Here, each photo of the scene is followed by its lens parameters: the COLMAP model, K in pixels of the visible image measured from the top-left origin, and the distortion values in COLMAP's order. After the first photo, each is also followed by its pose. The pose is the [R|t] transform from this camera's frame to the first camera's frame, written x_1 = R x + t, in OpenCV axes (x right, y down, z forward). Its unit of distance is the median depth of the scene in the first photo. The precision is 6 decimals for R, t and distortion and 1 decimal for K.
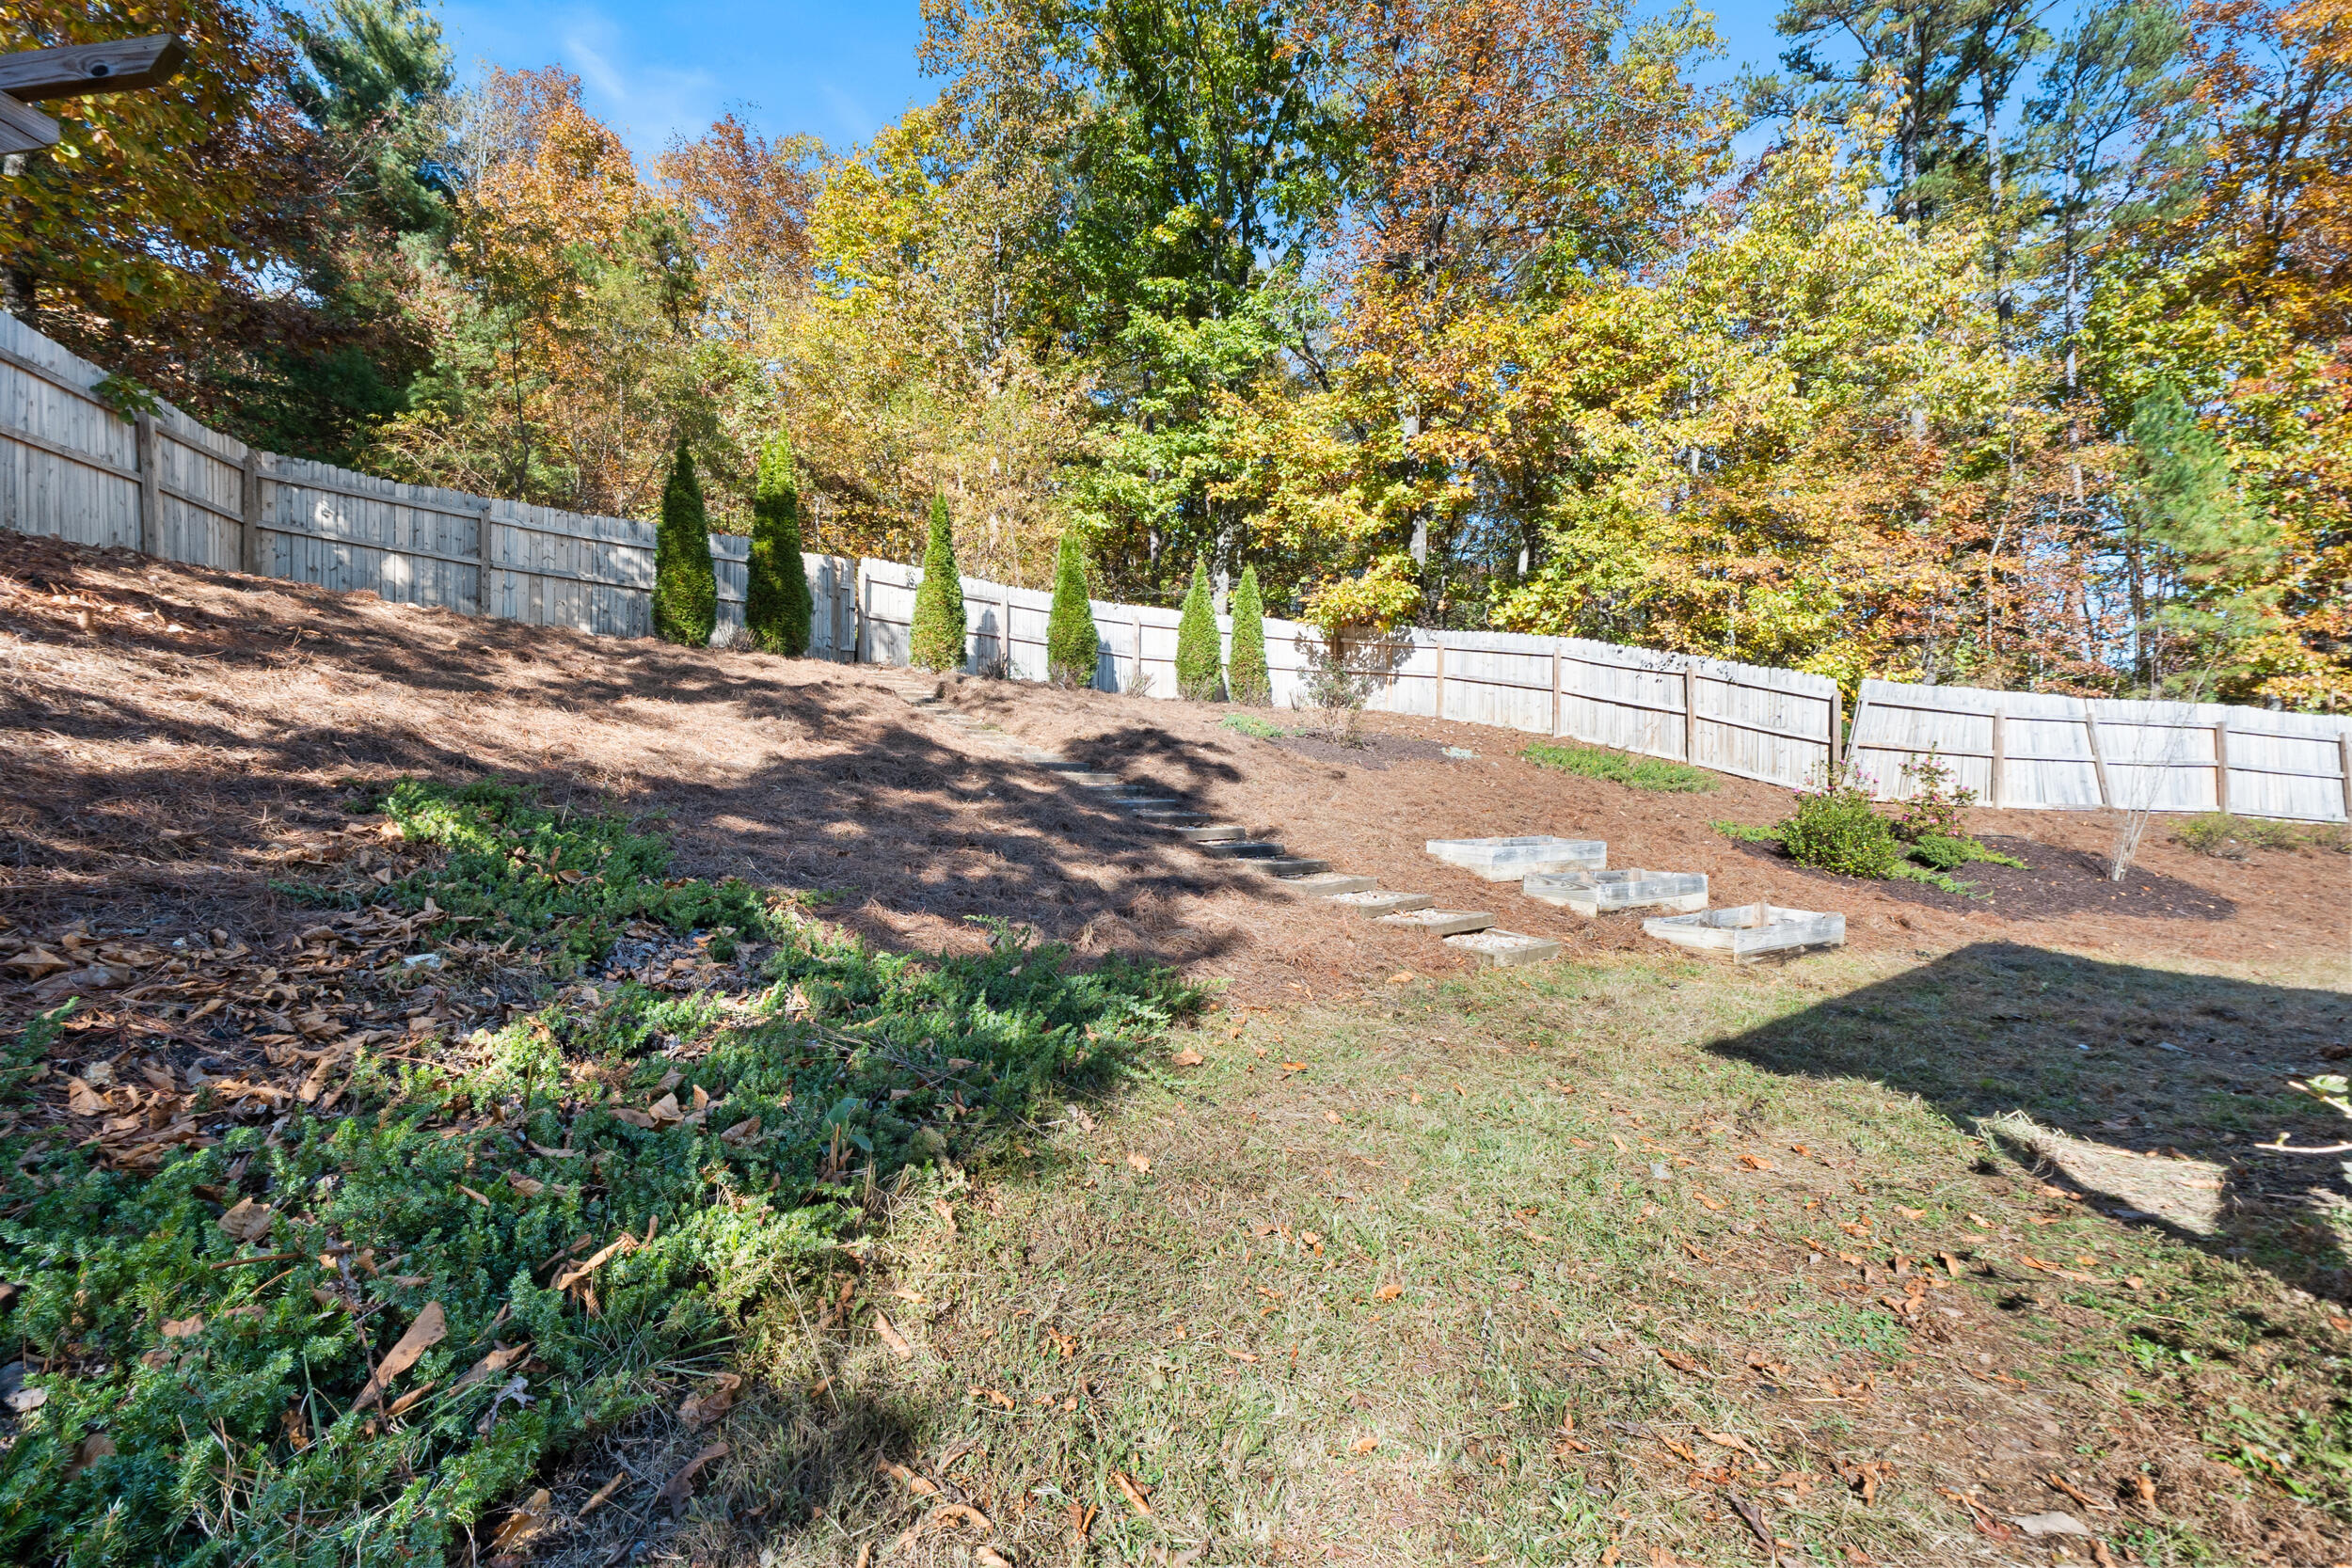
lens RADIAL K [[949.2, 0, 1176.0], [0, 949.2, 784.0], [0, 0, 1]] dist [-0.001088, -0.000411]
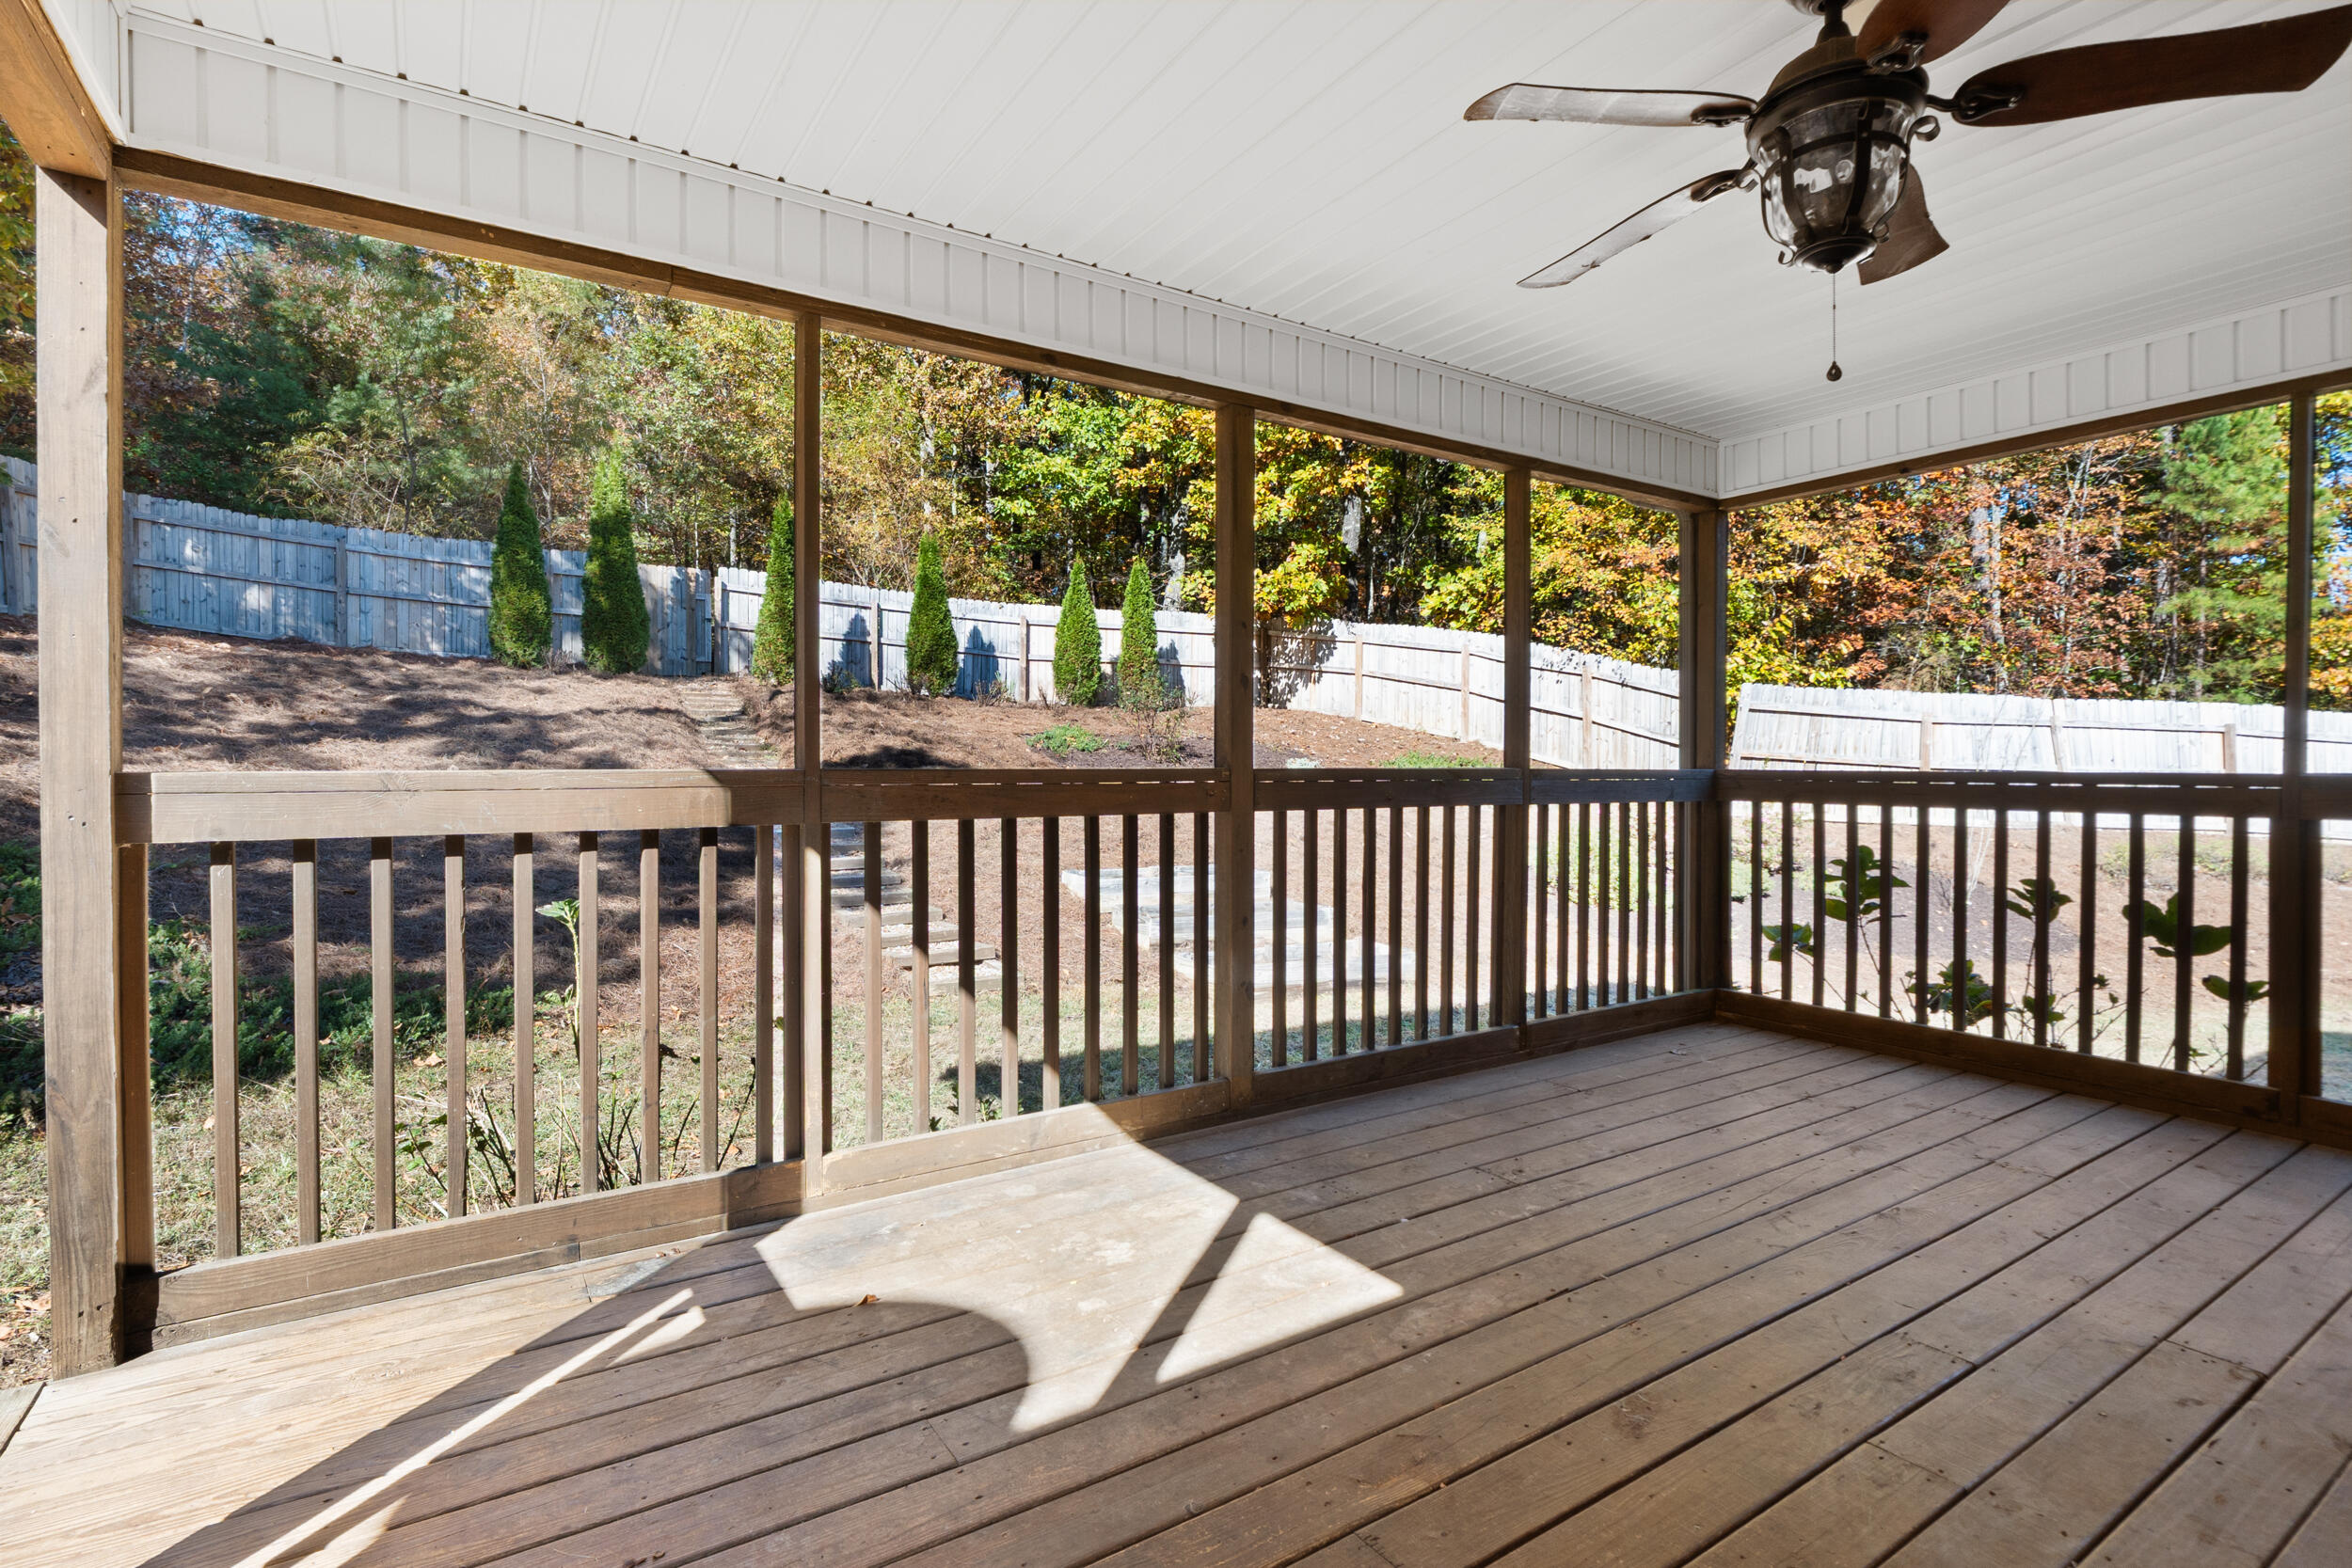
lens RADIAL K [[1117.2, 0, 1176.0], [0, 1117.2, 784.0], [0, 0, 1]] dist [0.000784, 0.000994]
pose [[0.993447, 0.001074, -0.114293, 0.262988], [-0.000293, 0.999977, 0.006843, -0.017197], [0.114297, -0.006764, 0.993424, -0.106991]]
